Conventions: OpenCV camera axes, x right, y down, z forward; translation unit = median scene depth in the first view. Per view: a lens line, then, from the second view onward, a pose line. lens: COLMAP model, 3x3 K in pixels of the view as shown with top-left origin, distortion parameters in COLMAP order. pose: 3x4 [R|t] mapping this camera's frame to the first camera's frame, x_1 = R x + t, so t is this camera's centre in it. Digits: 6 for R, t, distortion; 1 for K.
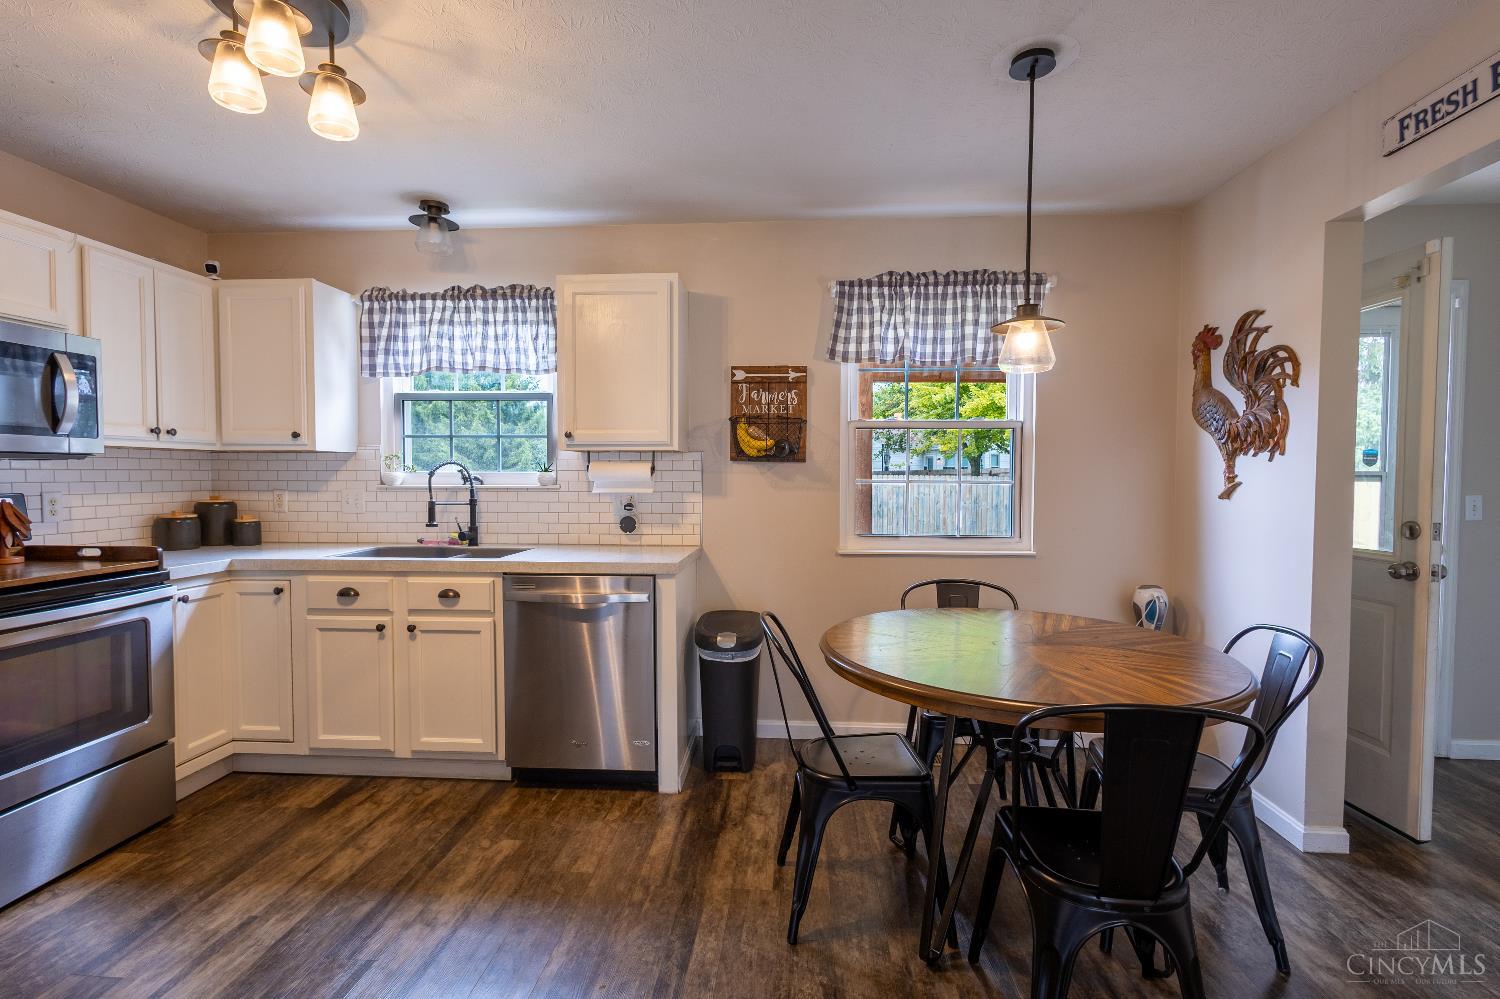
lens RADIAL K [[686.6, 0, 751.1], [0, 686.6, 499.3], [0, 0, 1]] dist [0.007676, -0.002253]
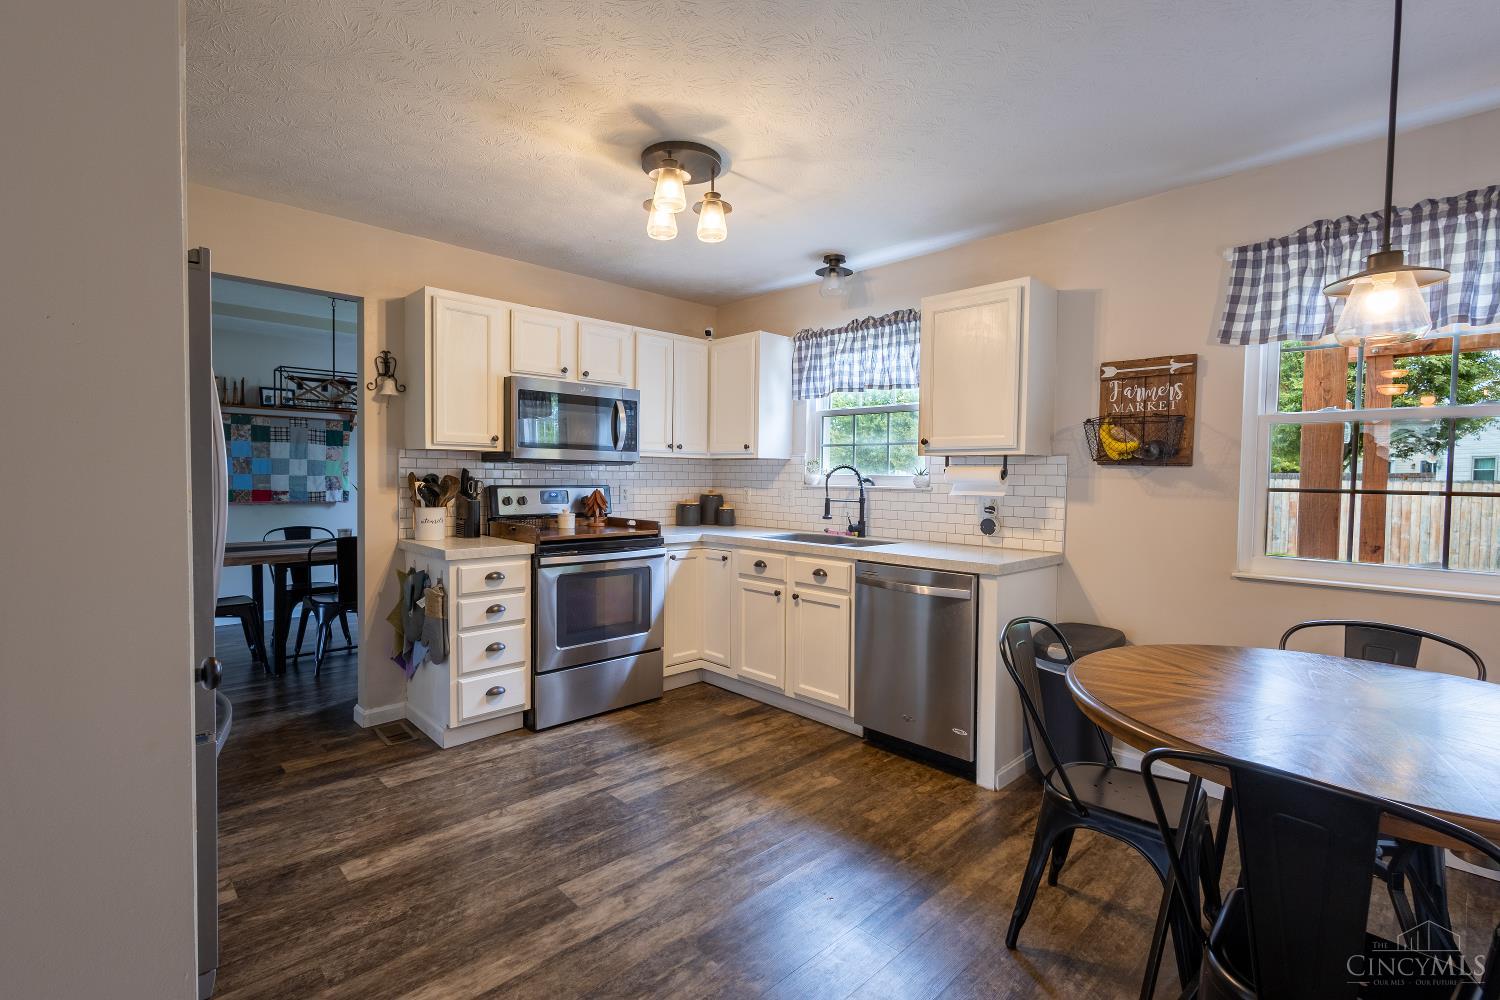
lens RADIAL K [[686.6, 0, 758.1], [0, 686.6, 500.6], [0, 0, 1]] dist [0.007676, -0.002253]
pose [[0.746371, 0.031999, -0.664761, 0.274371], [-0.034925, 0.999350, 0.008892, 0.000679], [0.664613, 0.016580, 0.747004, -0.001574]]
